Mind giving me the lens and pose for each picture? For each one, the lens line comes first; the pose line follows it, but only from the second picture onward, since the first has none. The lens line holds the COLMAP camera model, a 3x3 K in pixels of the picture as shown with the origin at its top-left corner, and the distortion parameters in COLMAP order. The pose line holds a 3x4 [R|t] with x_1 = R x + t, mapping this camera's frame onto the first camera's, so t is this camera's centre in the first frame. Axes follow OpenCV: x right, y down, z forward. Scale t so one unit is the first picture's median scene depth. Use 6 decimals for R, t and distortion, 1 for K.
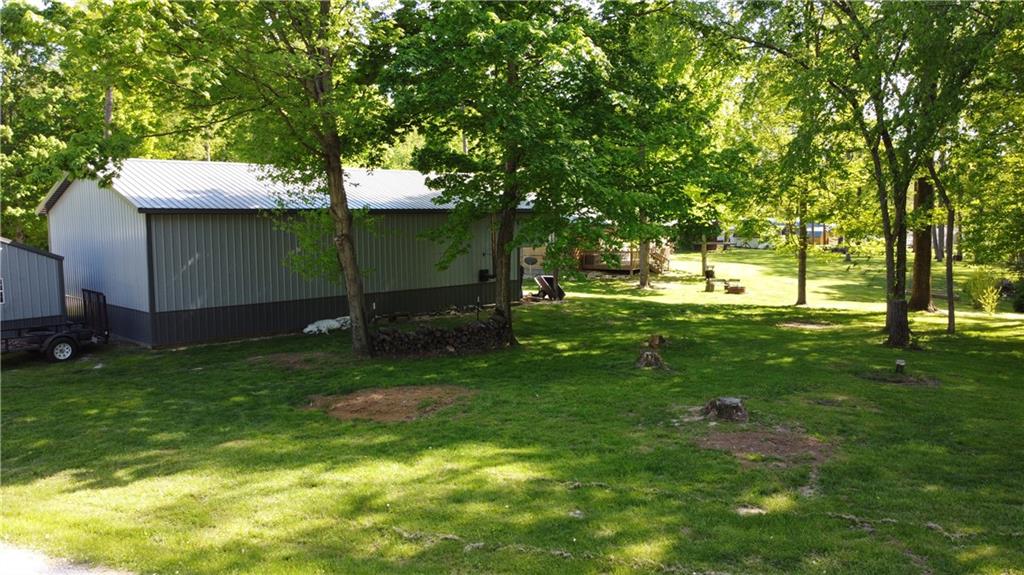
lens RADIAL K [[733.7, 0, 512.6], [0, 733.7, 270.5], [0, 0, 1]] dist [-0.013999, -0.004479]
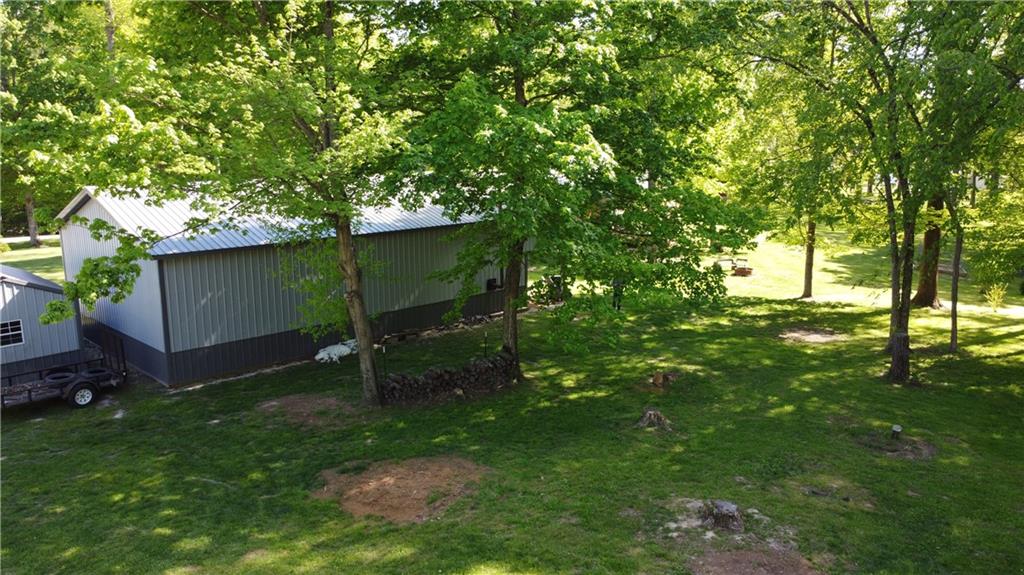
lens RADIAL K [[733.7, 0, 512.6], [0, 733.7, 270.5], [0, 0, 1]] dist [-0.013999, -0.004479]
pose [[0.999930, 0.004262, -0.011027, 0.001261], [-0.003252, 0.995938, 0.089980, -0.153272], [0.011366, -0.089938, 0.995882, -0.005463]]
